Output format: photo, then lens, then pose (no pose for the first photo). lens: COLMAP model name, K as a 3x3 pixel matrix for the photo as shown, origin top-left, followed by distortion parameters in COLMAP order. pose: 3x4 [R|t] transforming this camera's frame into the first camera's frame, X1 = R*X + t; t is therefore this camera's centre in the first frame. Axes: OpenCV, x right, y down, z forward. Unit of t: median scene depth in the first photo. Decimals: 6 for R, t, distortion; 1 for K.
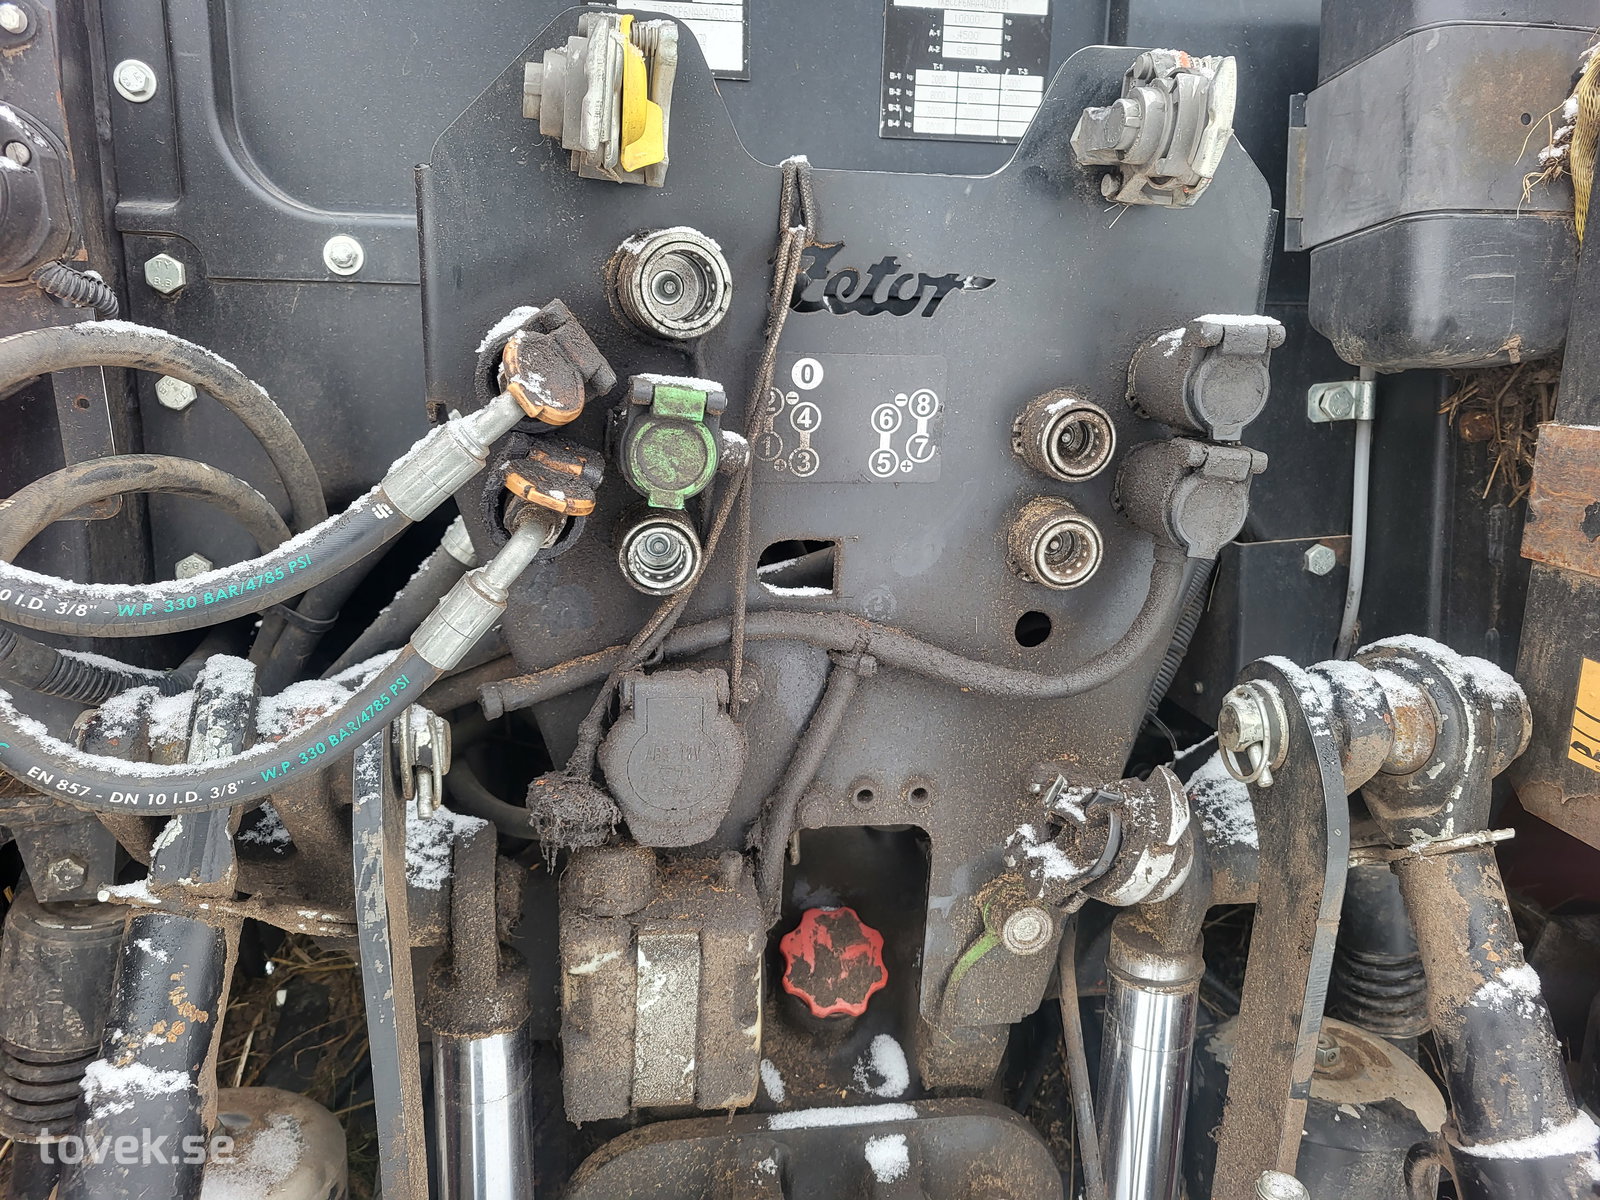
lens RADIAL K [[1238.9, 0, 802.3], [0, 1238.9, 593.4], [0, 0, 1]] dist [0.031197, -0.007110]
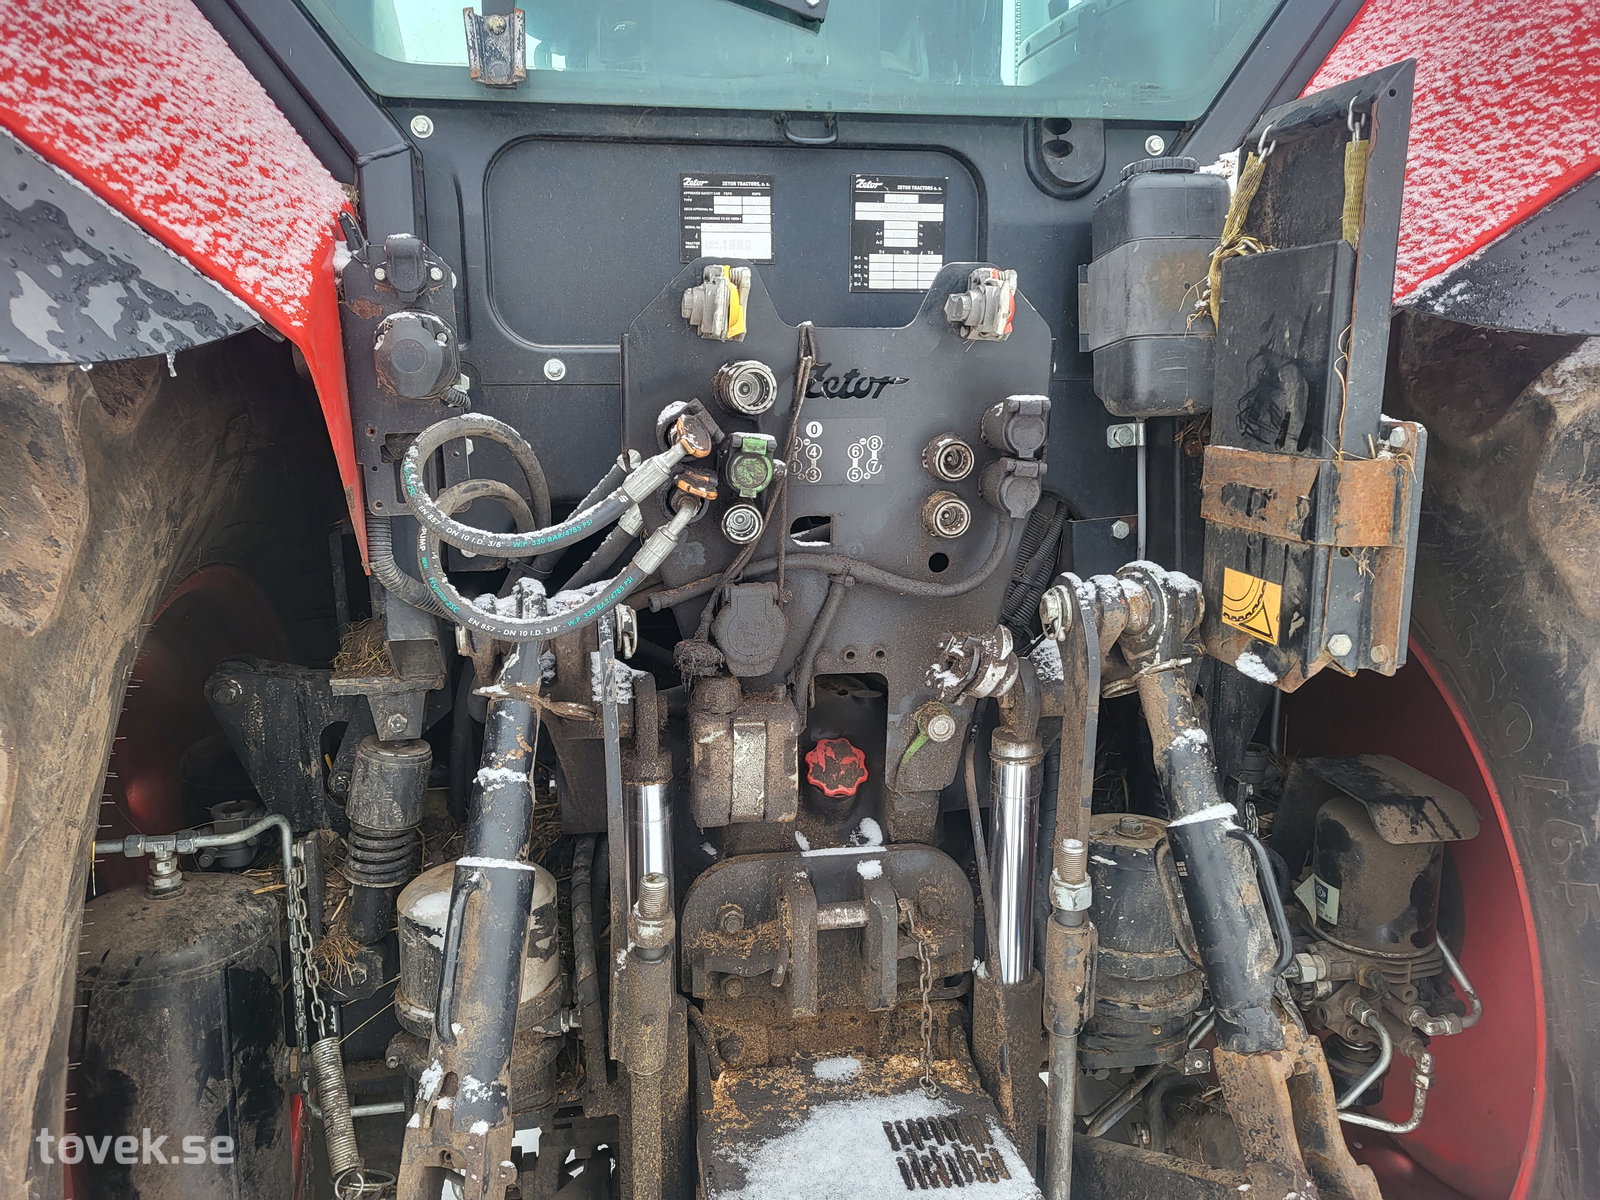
lens RADIAL K [[1212.1, 0, 800.1], [0, 1212.1, 590.3], [0, 0, 1]] dist [0.051649, -0.024913]
pose [[0.999656, -0.026117, 0.002566, -0.028525], [0.026186, 0.999140, -0.032154, 0.131102], [-0.001724, 0.032210, 0.999480, -0.864121]]
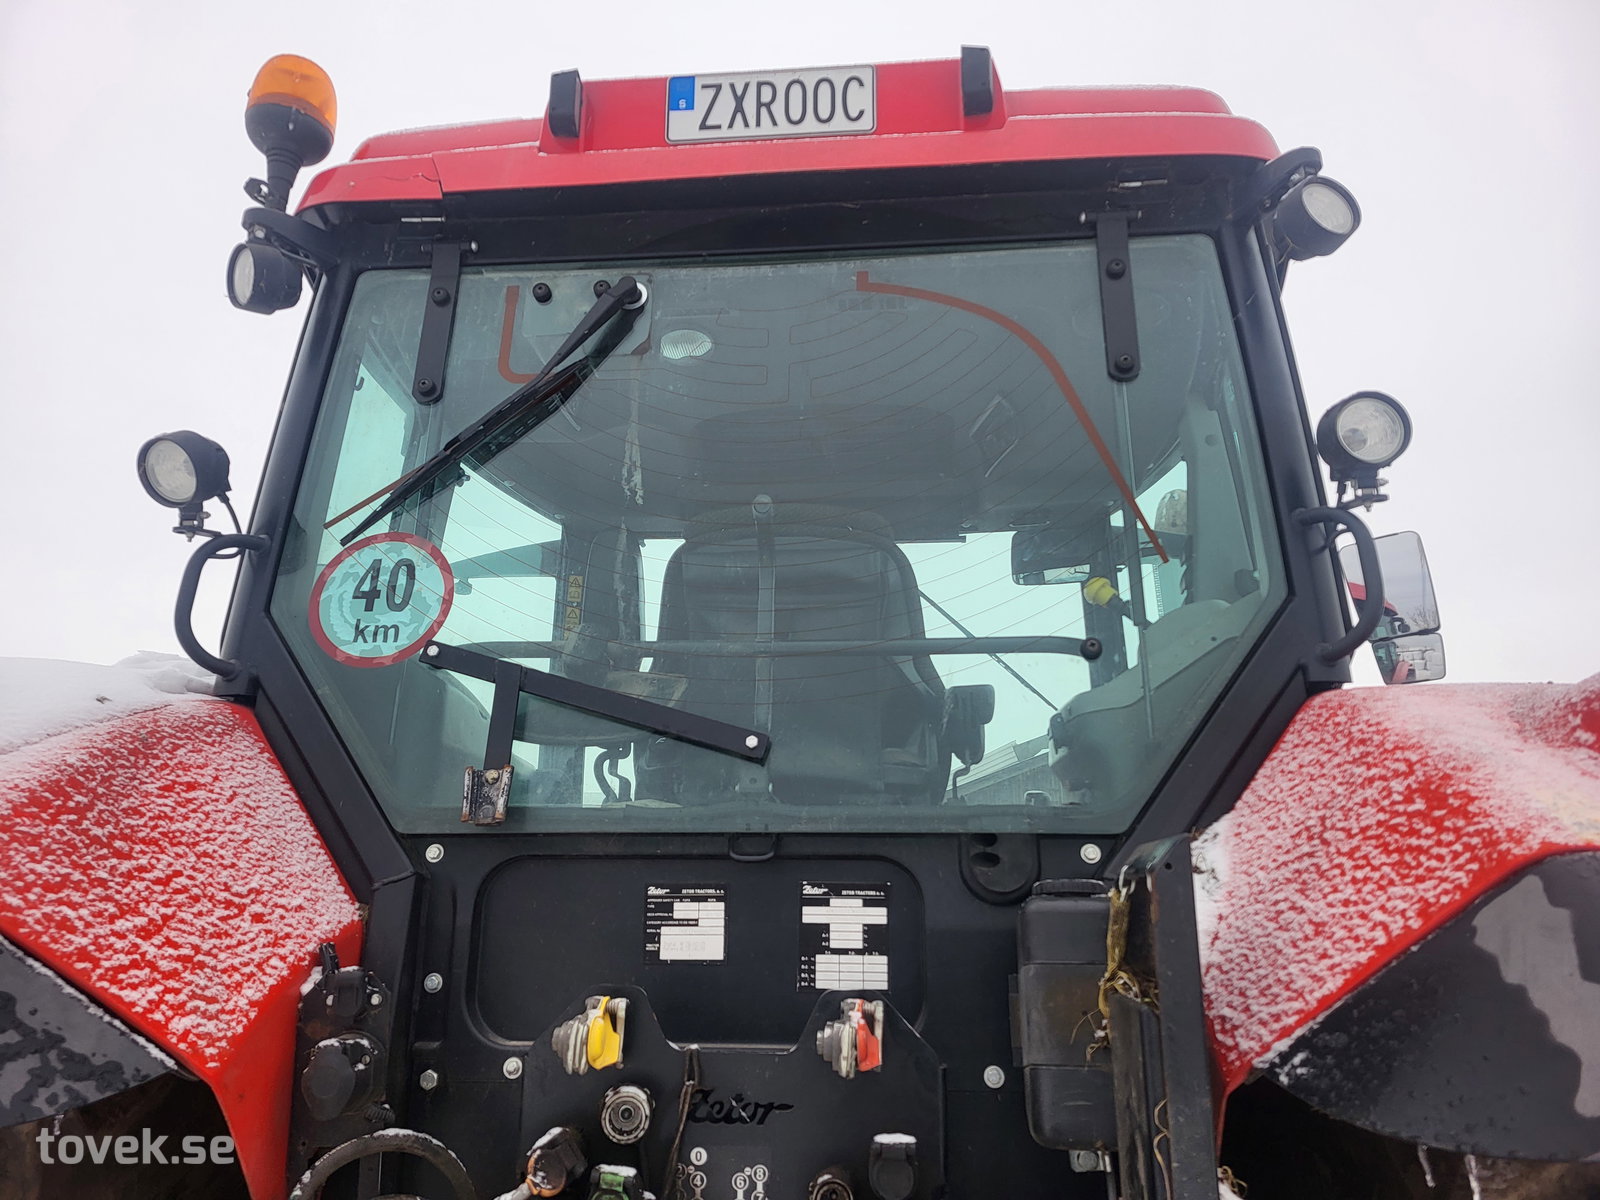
lens RADIAL K [[1202.8, 0, 791.2], [0, 1202.8, 584.8], [0, 0, 1]] dist [0.063839, -0.035317]
pose [[0.966930, -0.080119, -0.242132, 0.664934], [-0.042143, 0.886135, -0.461507, -0.090457], [0.251538, 0.456449, 0.853454, -1.000345]]
